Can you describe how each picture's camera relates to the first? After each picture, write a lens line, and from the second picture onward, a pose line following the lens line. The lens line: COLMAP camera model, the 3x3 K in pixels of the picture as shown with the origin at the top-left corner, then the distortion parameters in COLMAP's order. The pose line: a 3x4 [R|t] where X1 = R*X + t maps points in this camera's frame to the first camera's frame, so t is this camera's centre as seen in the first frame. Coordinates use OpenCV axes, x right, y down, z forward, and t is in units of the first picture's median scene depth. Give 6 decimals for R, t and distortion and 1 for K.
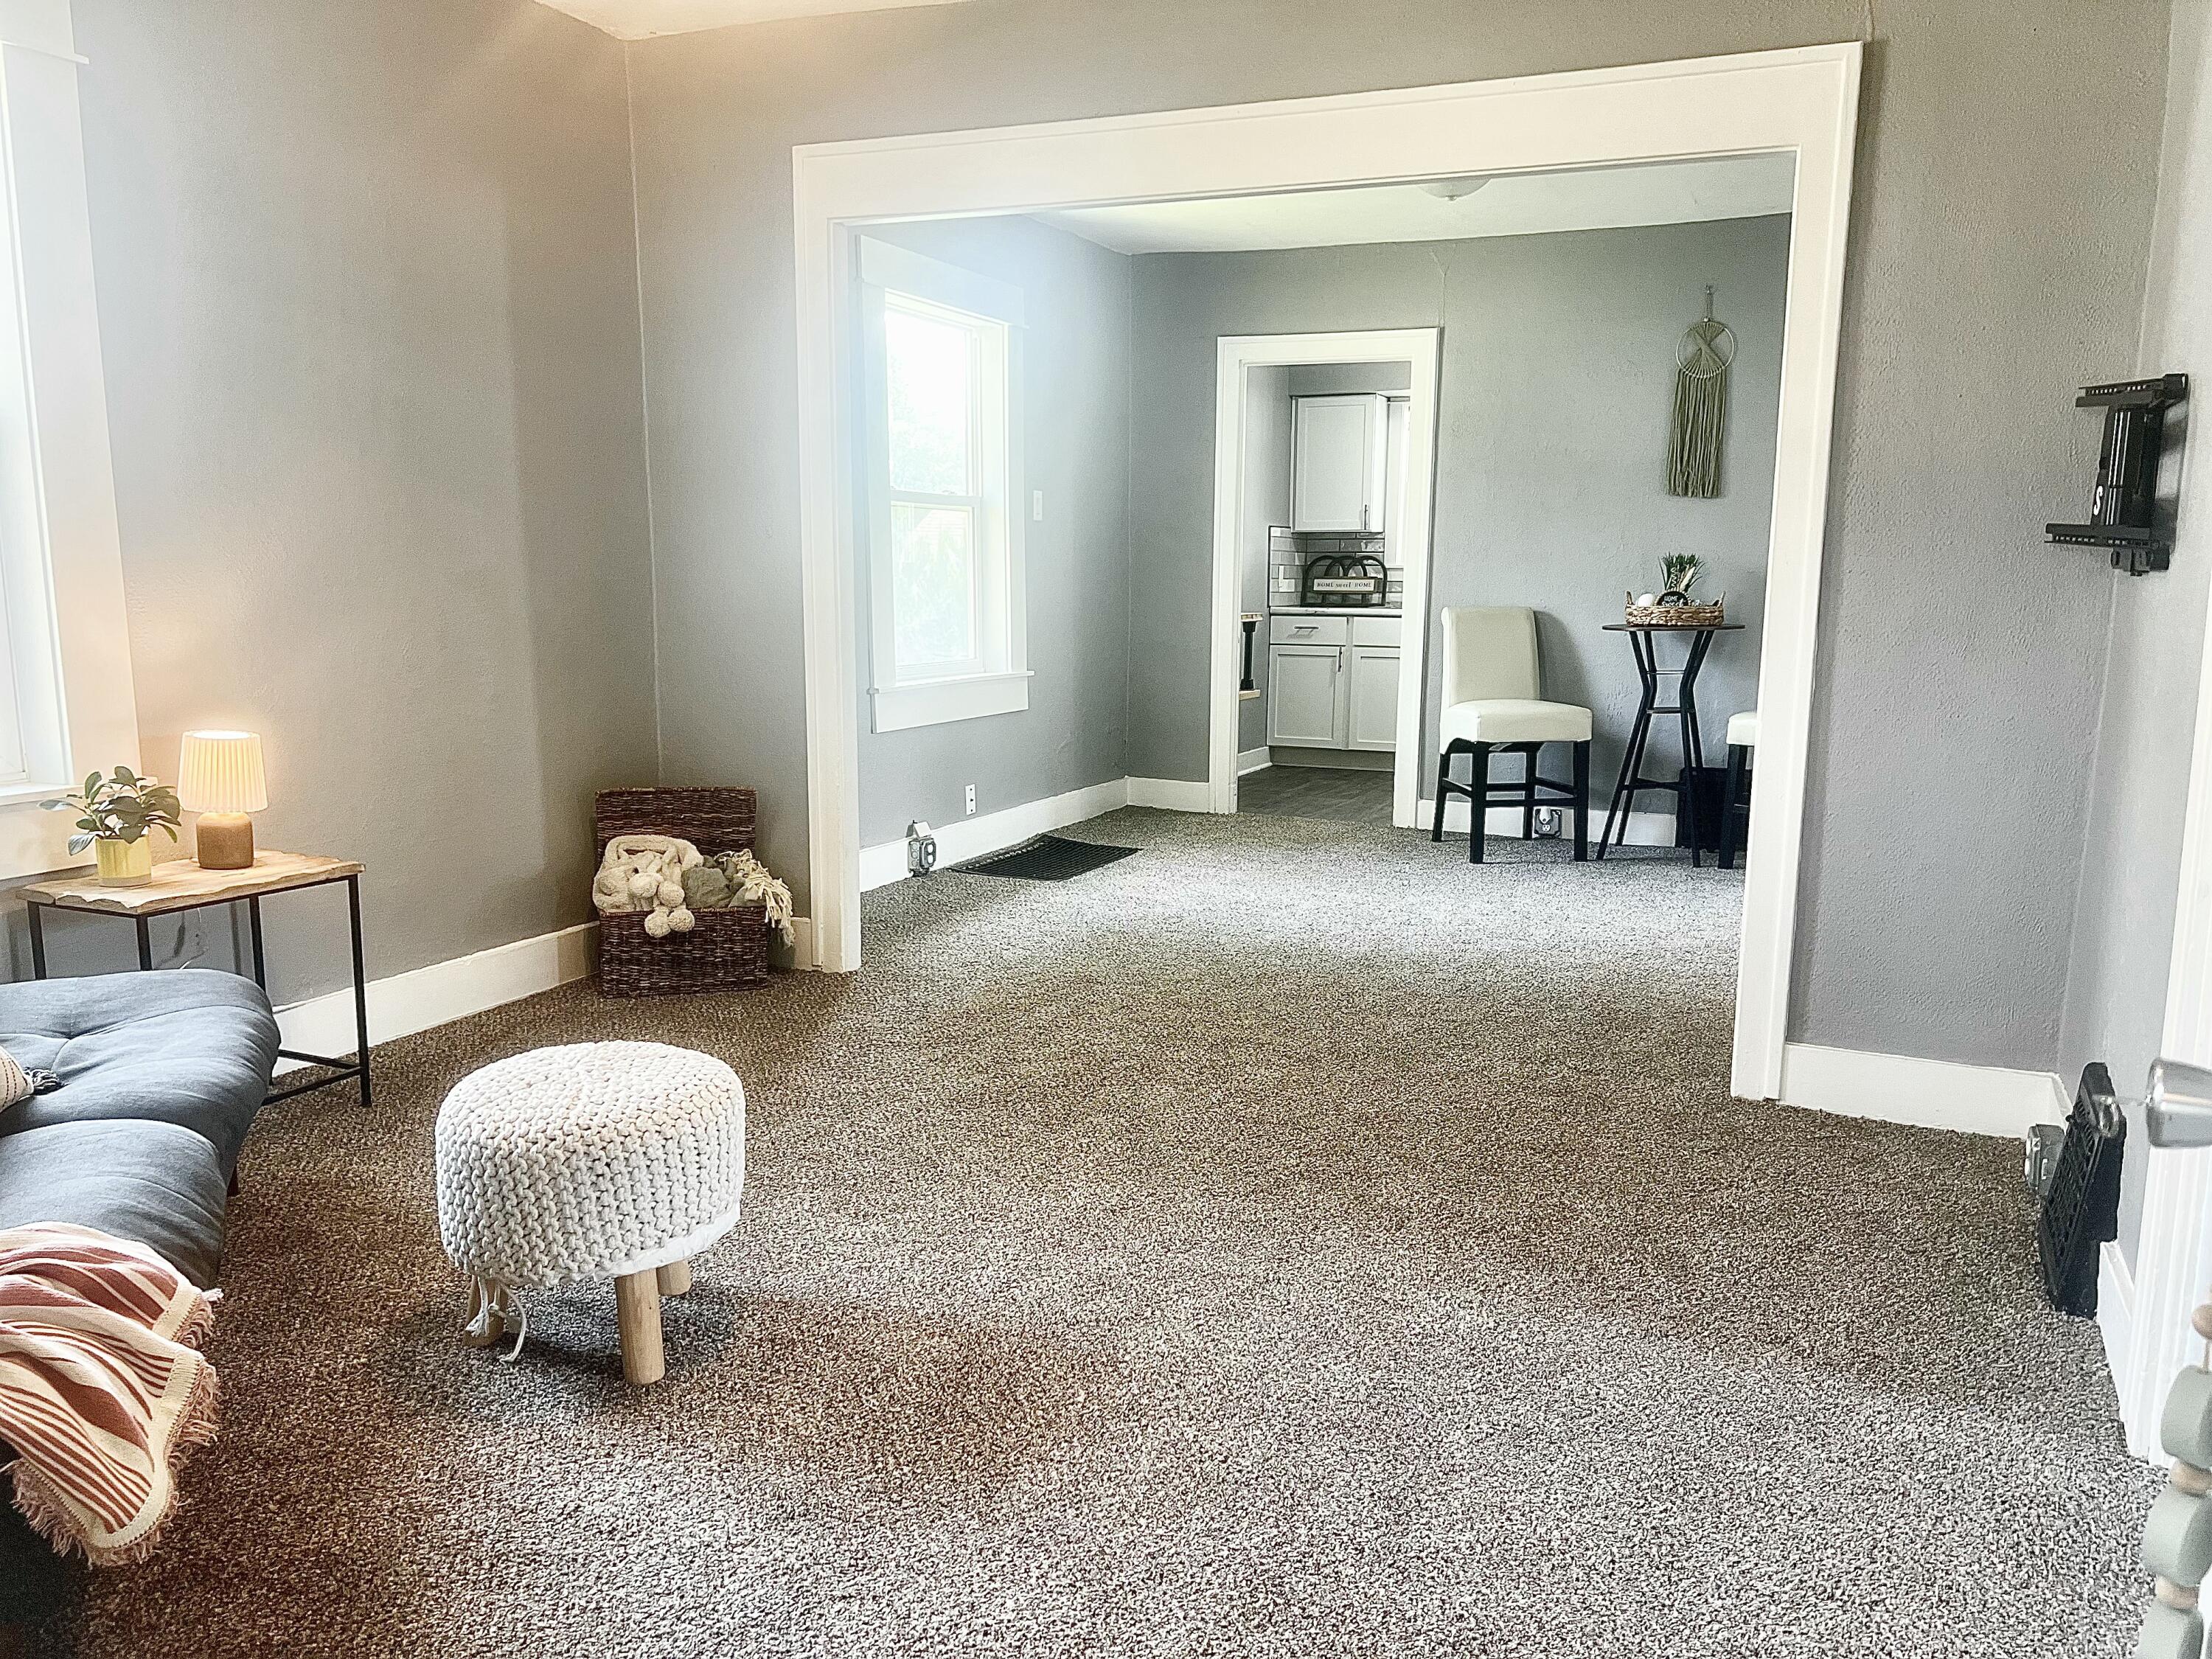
lens RADIAL K [[1683.0, 0, 1106.0], [0, 1683.0, 829.5], [0, 0, 1]] dist [0.179888, -0.247965]
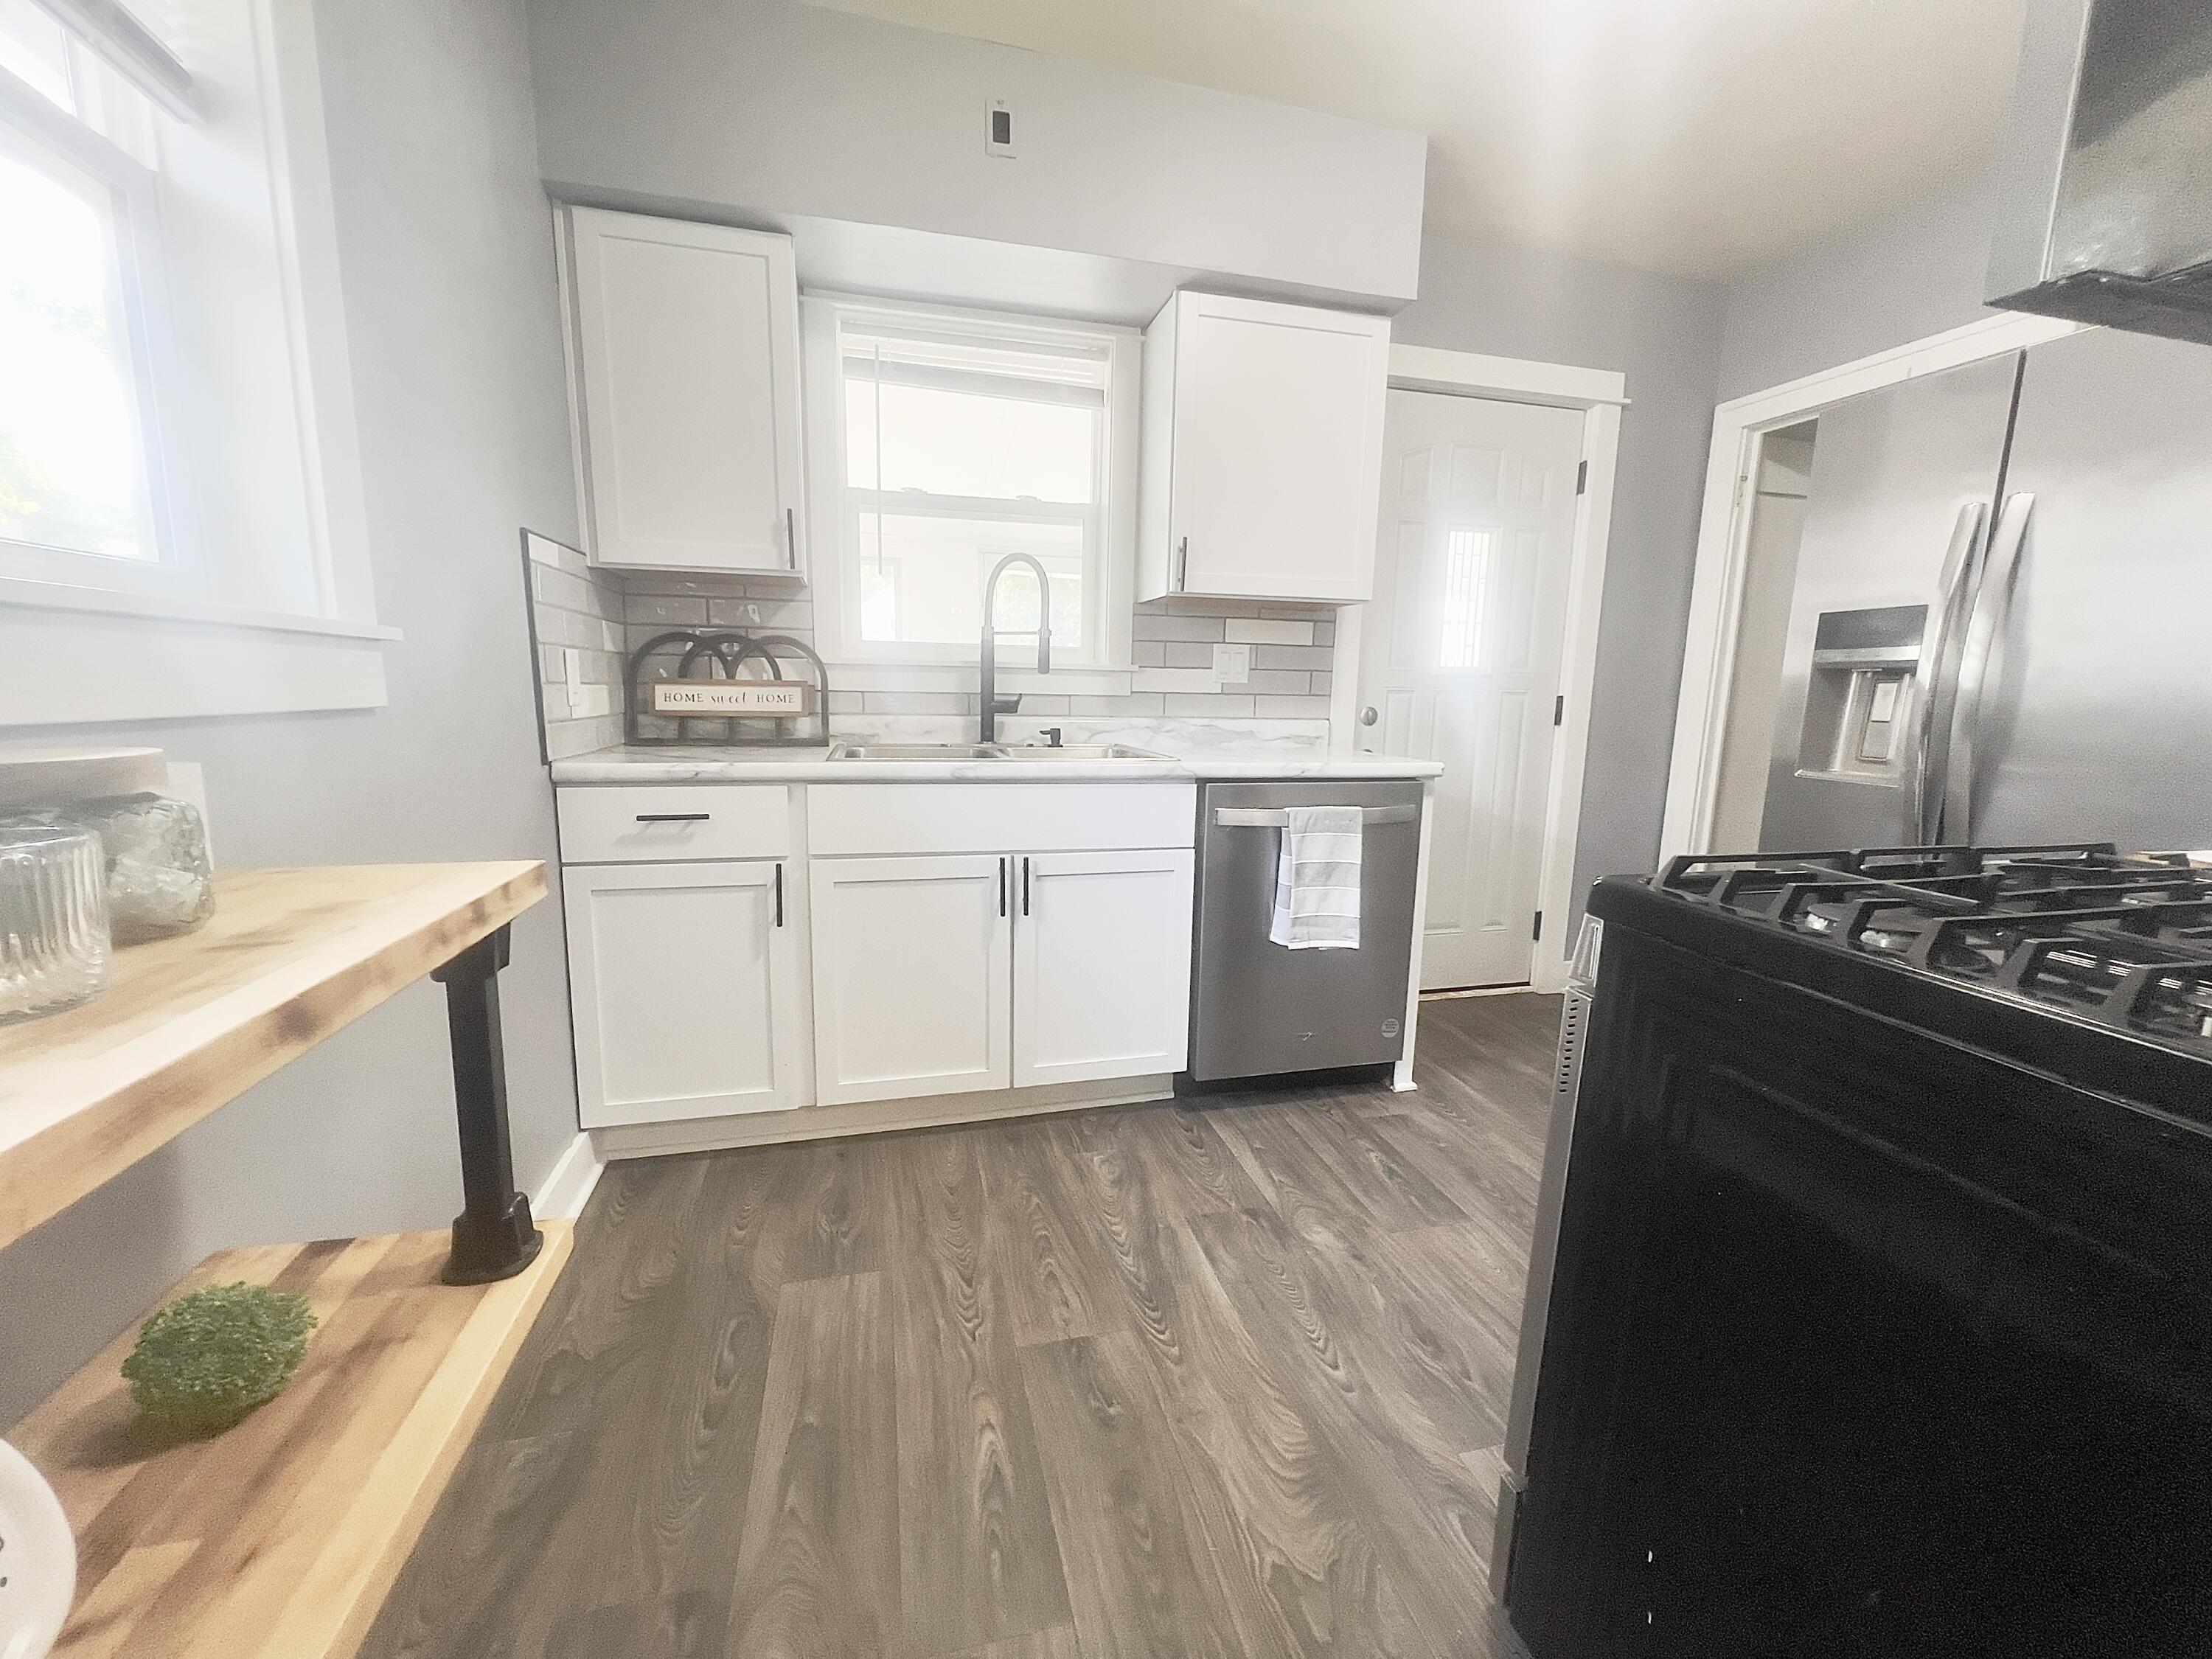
lens RADIAL K [[904.5, 0, 1106.0], [0, 904.5, 829.5], [0, 0, 1]] dist [0.000975, 0.000182]
pose [[0.783836, -0.093781, 0.613845, 0.095491], [0.084014, 0.995457, 0.044803, -0.157797], [-0.615258, 0.016453, 0.788154, 1.055637]]
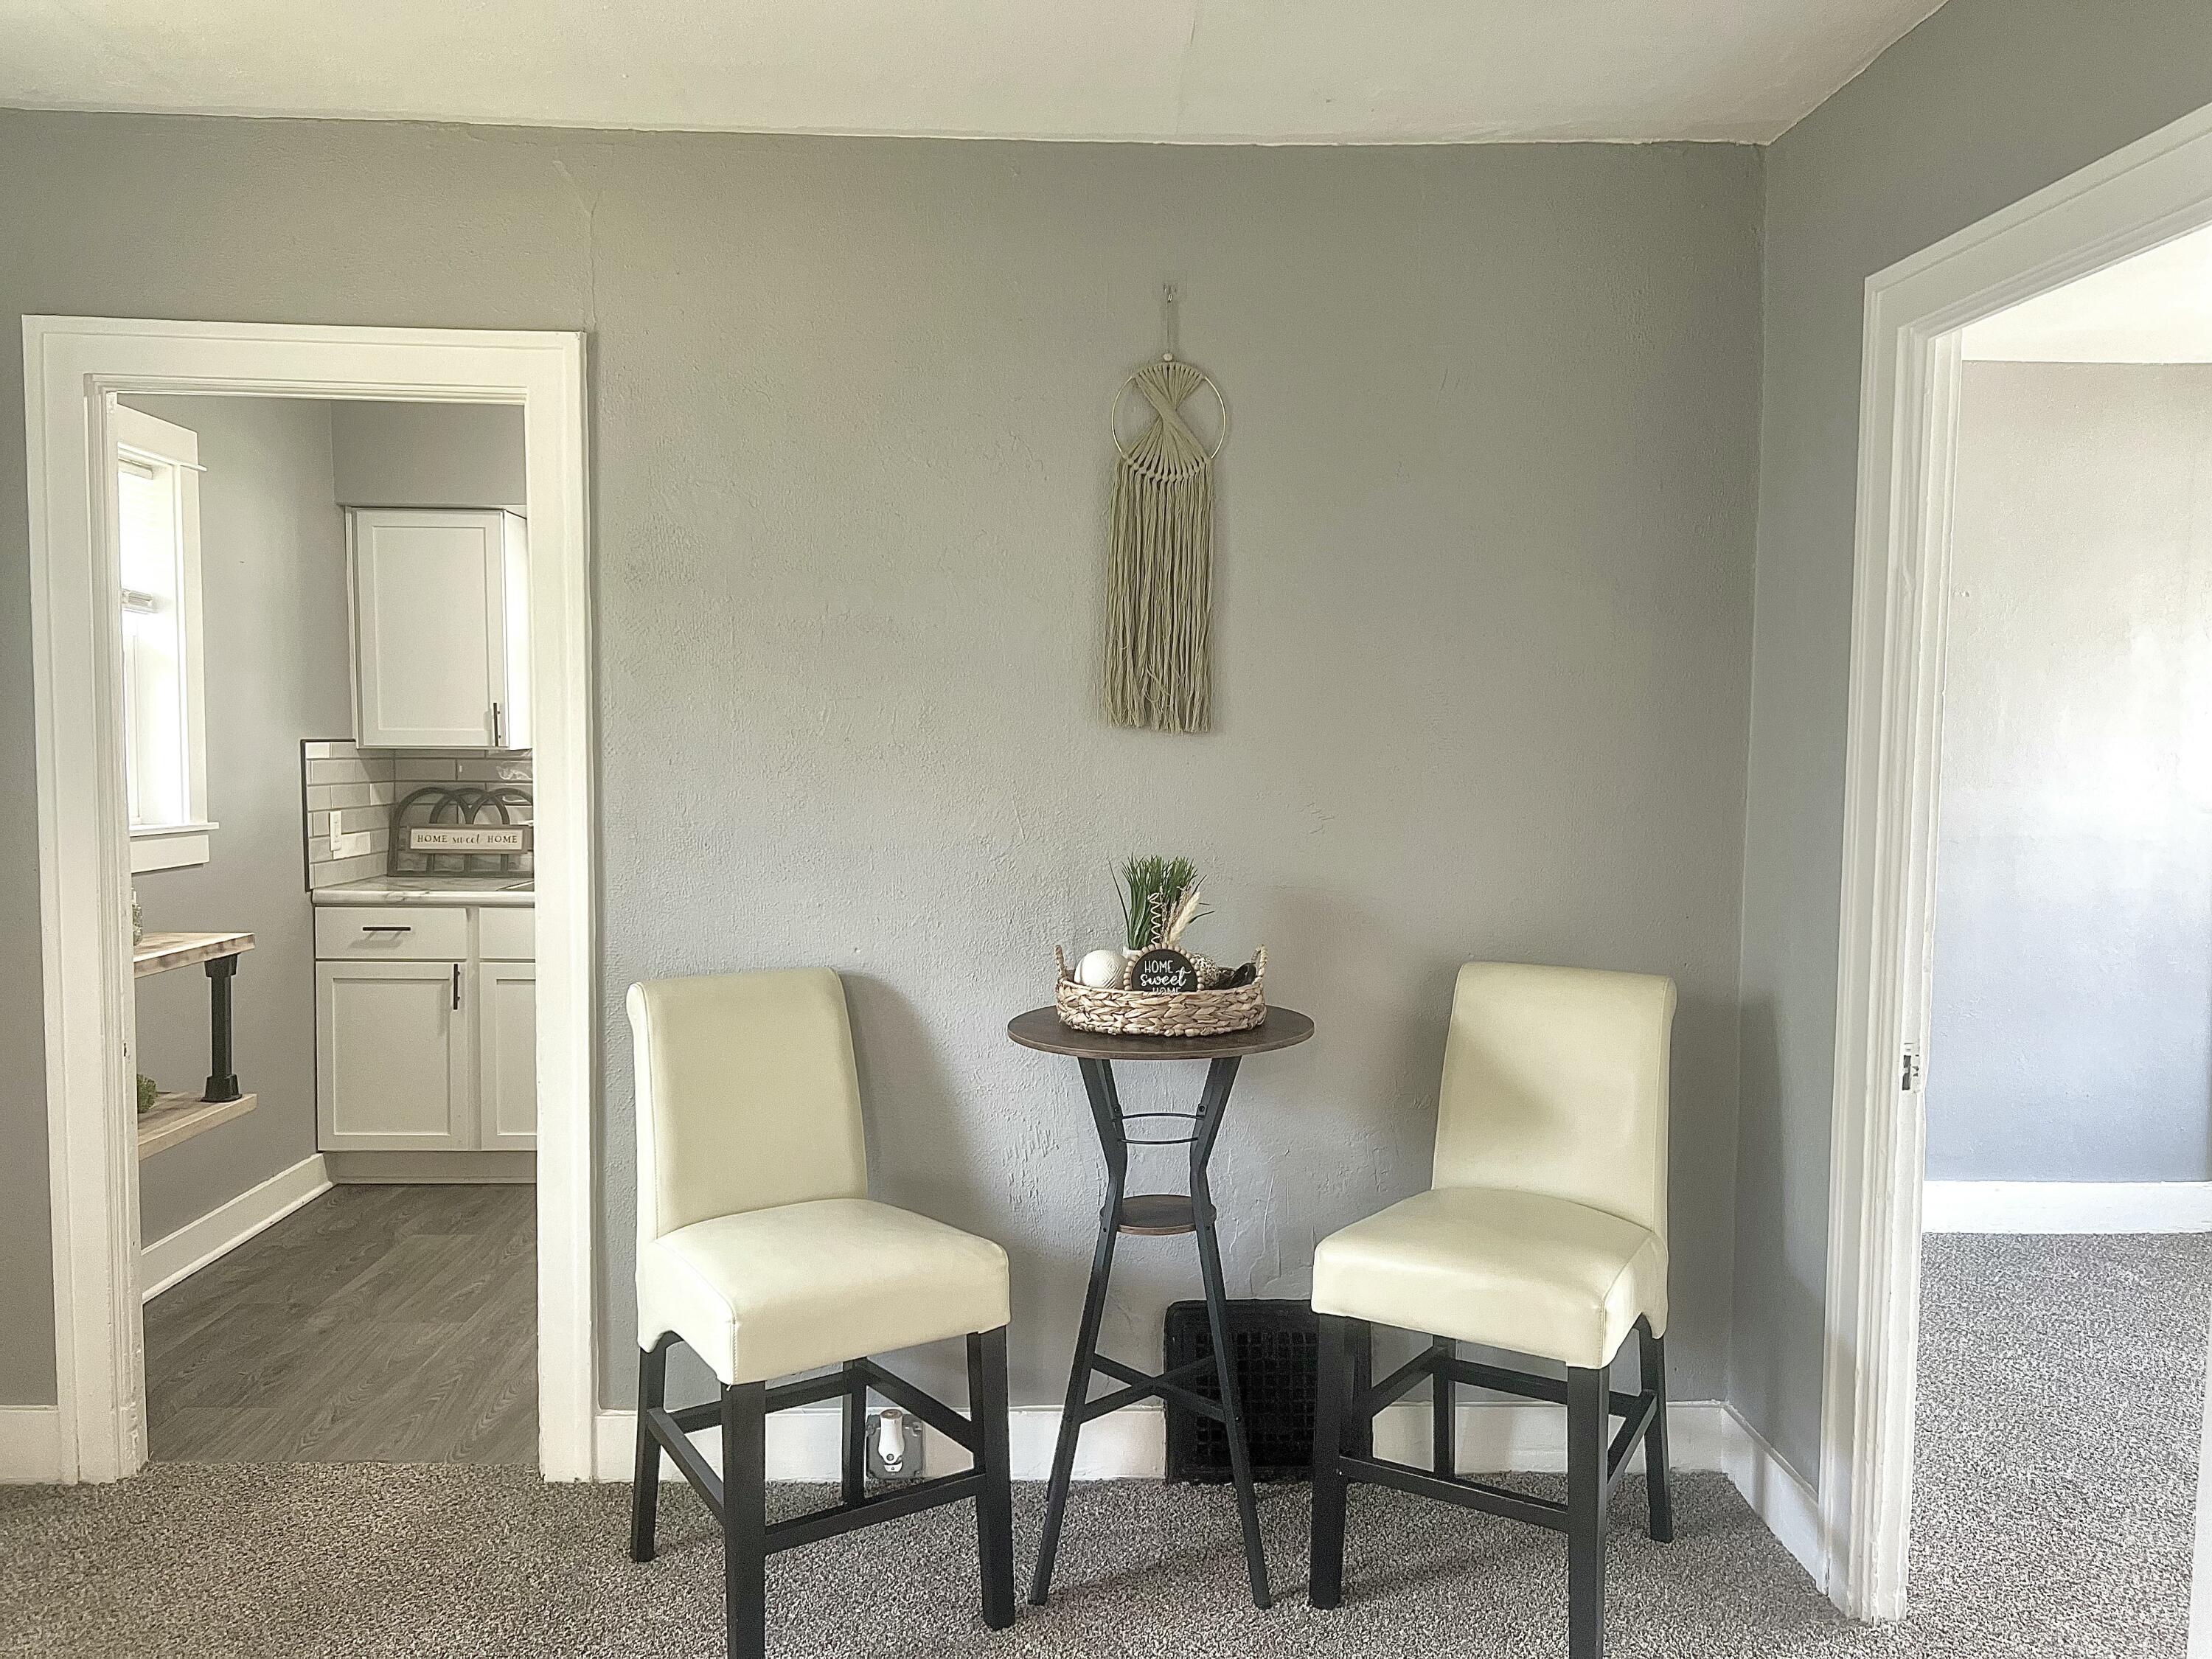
lens RADIAL K [[1708.8, 0, 1076.3], [0, 1708.8, 842.8], [0, 0, 1]] dist [0.052908, -0.000925]
pose [[0.908355, -0.029063, 0.417189, 0.120827], [0.065639, 0.995126, -0.073593, -0.123622], [-0.413017, 0.094232, 0.905835, 0.560363]]
